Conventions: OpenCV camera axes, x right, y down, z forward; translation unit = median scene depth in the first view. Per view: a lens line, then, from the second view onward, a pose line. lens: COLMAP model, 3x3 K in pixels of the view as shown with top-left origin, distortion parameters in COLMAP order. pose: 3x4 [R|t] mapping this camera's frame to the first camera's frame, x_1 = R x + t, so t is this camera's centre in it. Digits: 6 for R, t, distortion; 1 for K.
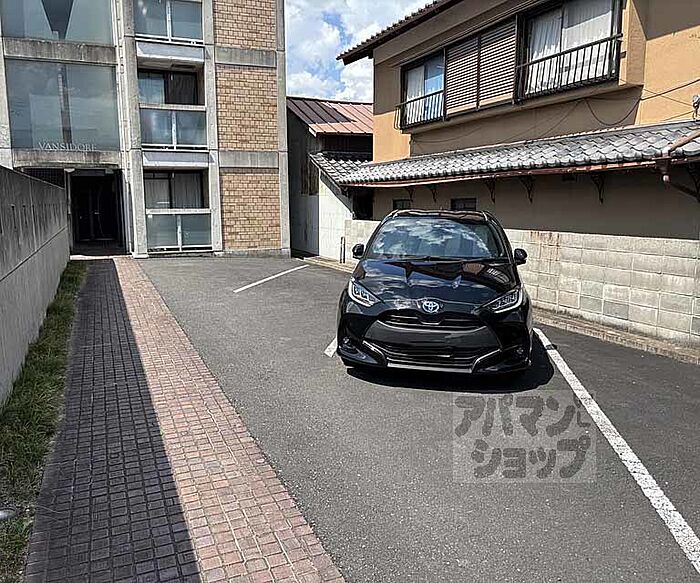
lens RADIAL K [[581.3, 0, 330.0], [0, 581.3, 283.2], [0, 0, 1]] dist [0.038596, -0.039661]
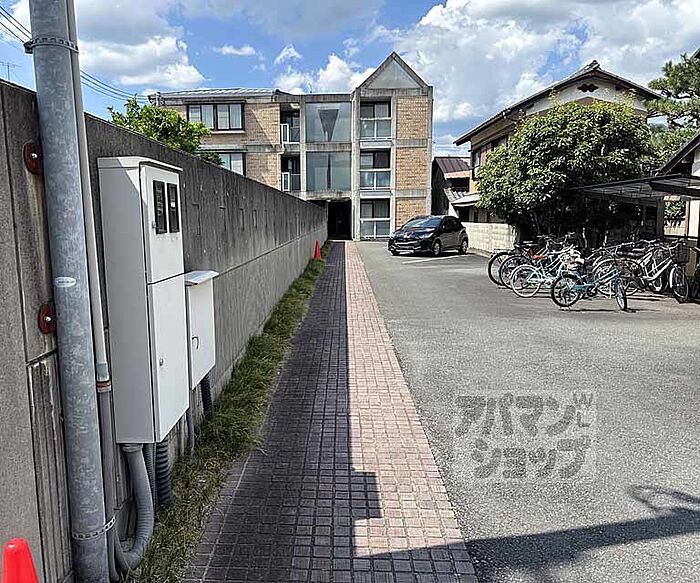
lens RADIAL K [[581.3, 0, 308.9], [0, 581.3, 306.5], [0, 0, 1]] dist [0.038596, -0.039661]
pose [[0.903034, 0.061730, -0.425111, 0.435998], [-0.056813, 0.998090, 0.024247, 0.153317], [0.425796, 0.002256, 0.904816, -0.996618]]
